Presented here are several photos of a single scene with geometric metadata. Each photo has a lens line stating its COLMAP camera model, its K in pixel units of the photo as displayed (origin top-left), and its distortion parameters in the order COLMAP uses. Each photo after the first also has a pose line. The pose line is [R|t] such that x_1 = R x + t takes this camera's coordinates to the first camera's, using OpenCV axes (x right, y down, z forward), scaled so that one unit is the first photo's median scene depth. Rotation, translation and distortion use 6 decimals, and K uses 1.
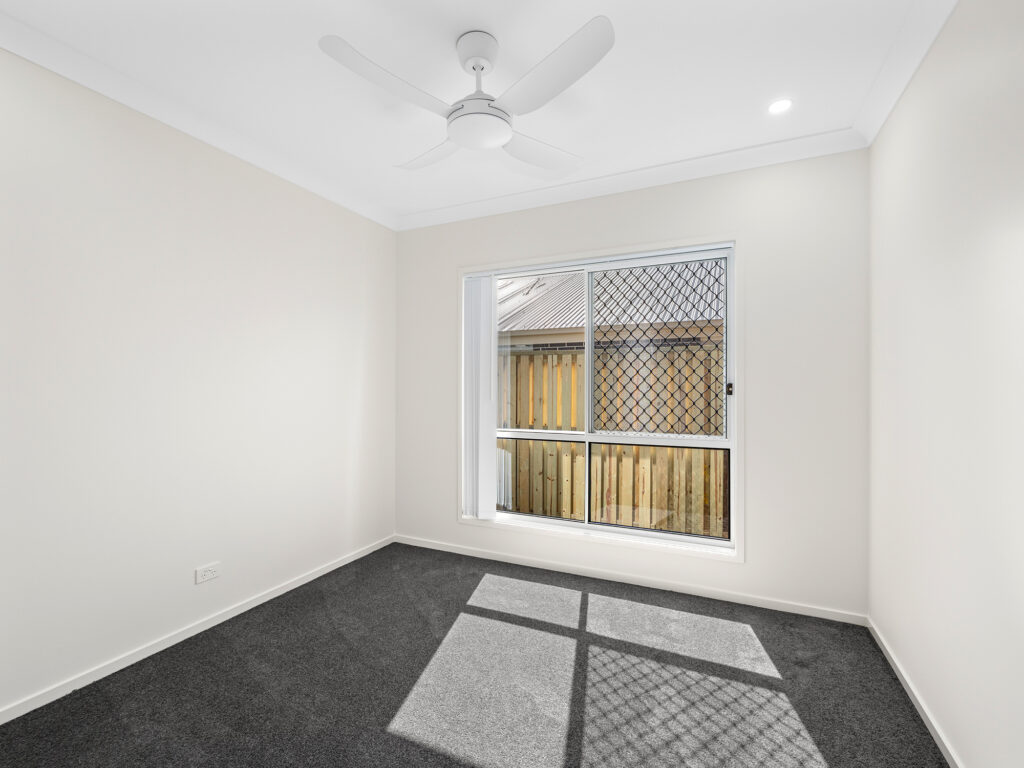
lens RADIAL K [[465.2, 0, 507.7], [0, 465.2, 383.2], [0, 0, 1]] dist [-0.010285, 0.001839]
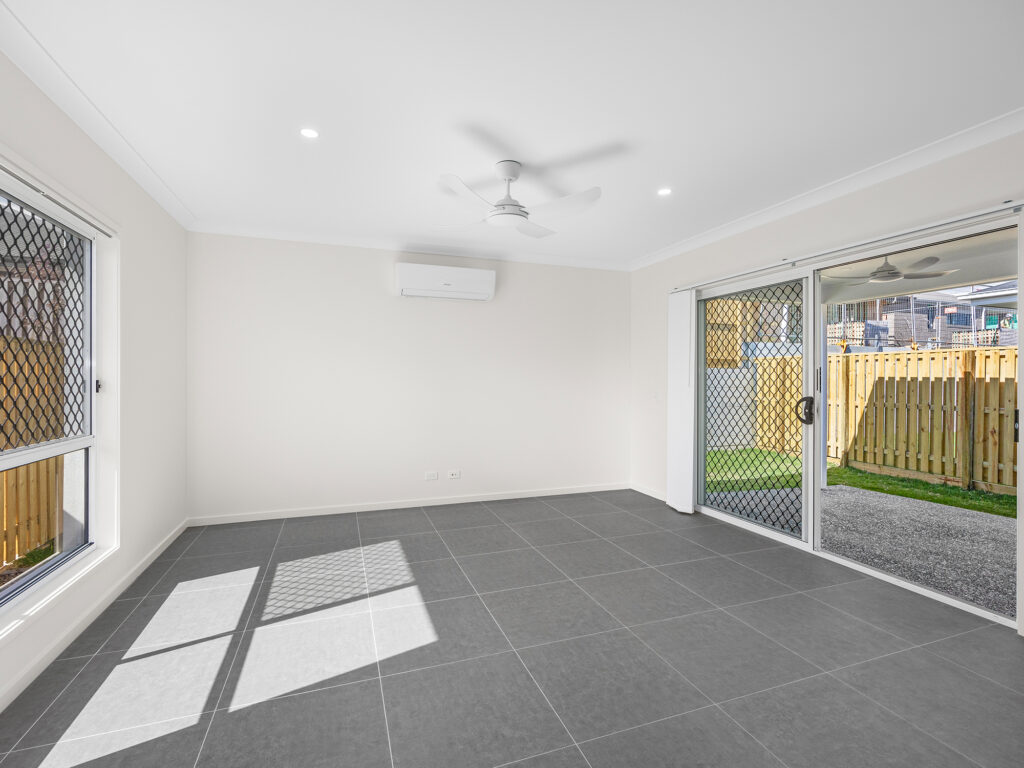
lens RADIAL K [[465.2, 0, 508.6], [0, 465.2, 380.6], [0, 0, 1]] dist [-0.010285, 0.001839]
pose [[-0.724492, 0.009841, 0.689213, -0.689376], [0.009795, 0.999944, -0.003982, 0.017214], [-0.689214, 0.003865, -0.724548, 0.975856]]
